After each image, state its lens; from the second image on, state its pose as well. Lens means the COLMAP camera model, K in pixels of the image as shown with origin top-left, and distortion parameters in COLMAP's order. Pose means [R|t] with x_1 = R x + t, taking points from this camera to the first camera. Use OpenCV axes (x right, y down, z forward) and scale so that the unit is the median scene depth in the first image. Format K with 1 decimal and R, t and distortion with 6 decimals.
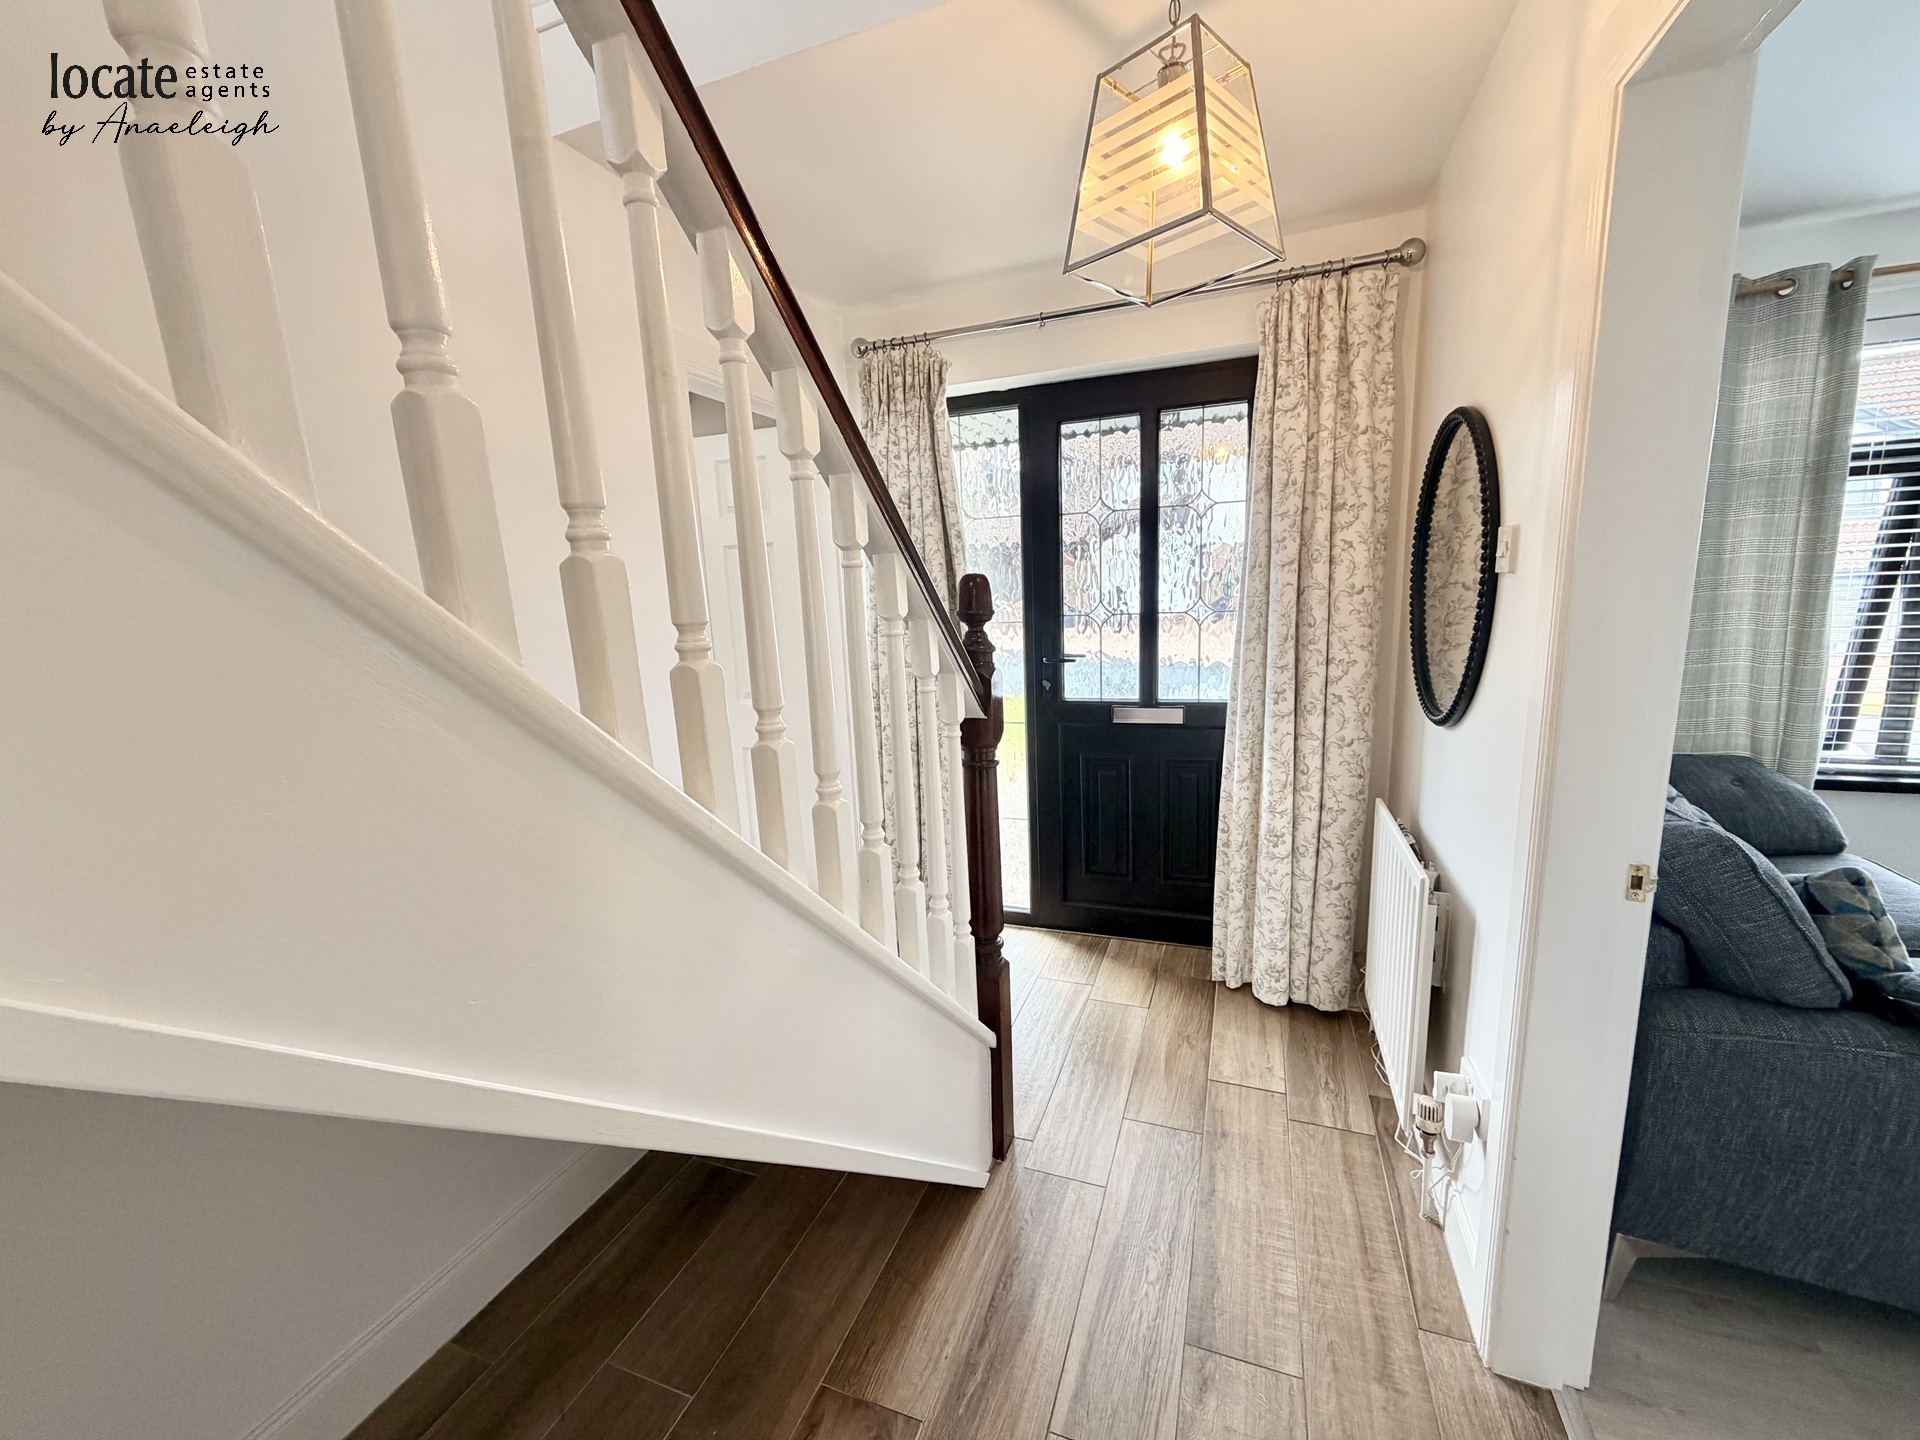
lens RADIAL K [[767.7, 0, 953.2], [0, 767.7, 724.7], [0, 0, 1]] dist [-0.000604, 0.000281]
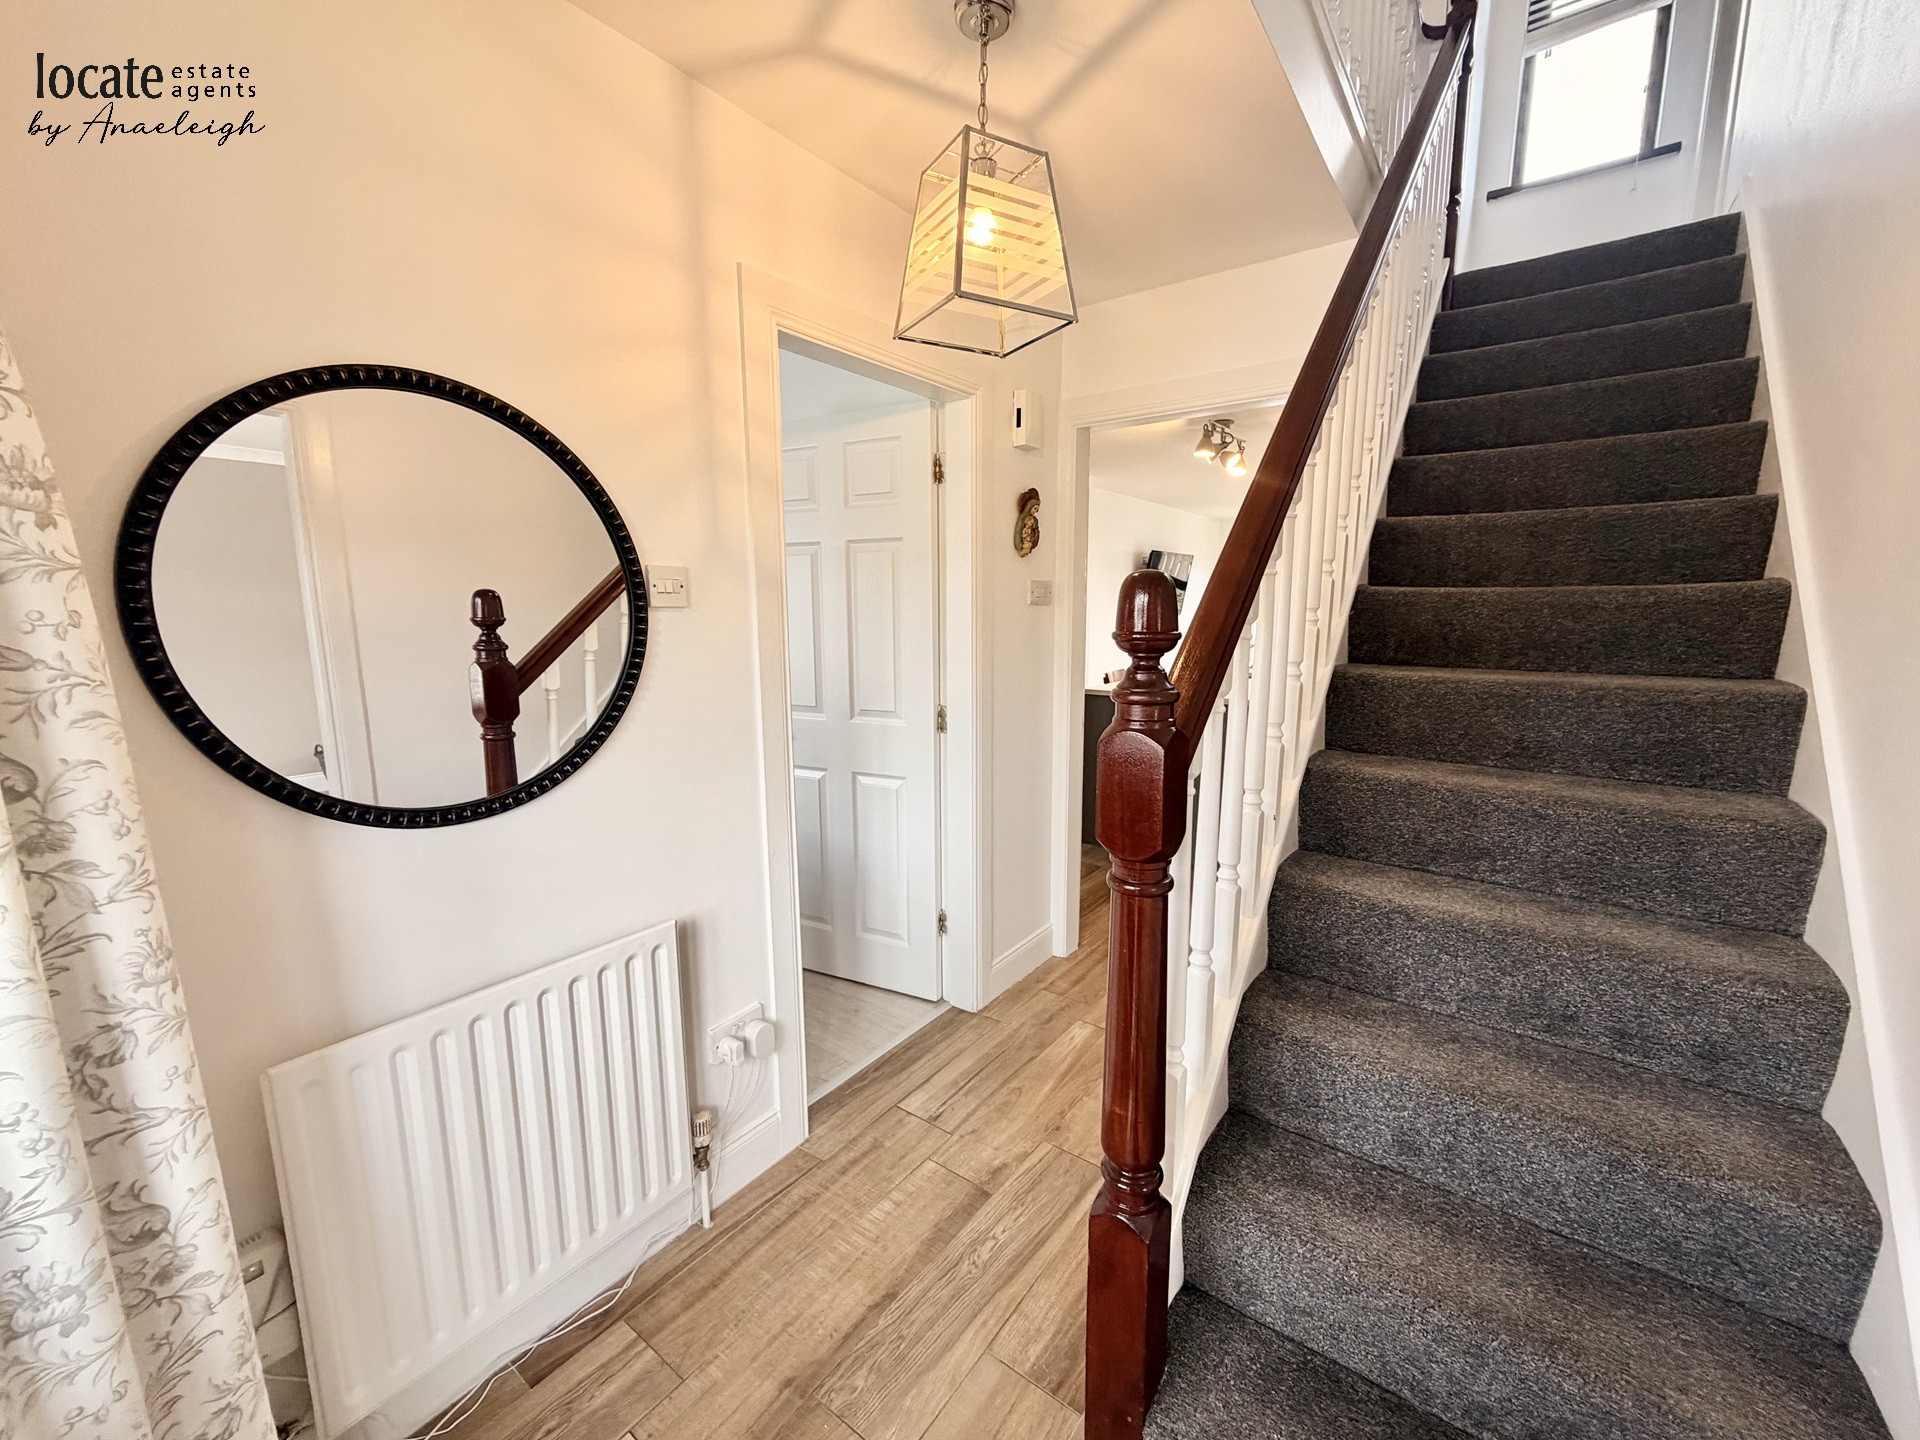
lens RADIAL K [[767.7, 0, 953.2], [0, 767.7, 724.7], [0, 0, 1]] dist [-0.000604, 0.000281]
pose [[-0.961681, 0.003875, 0.274145, 0.016943], [0.091984, 0.946508, 0.309294, -0.460469], [-0.258282, 0.322658, -0.910594, 2.618022]]
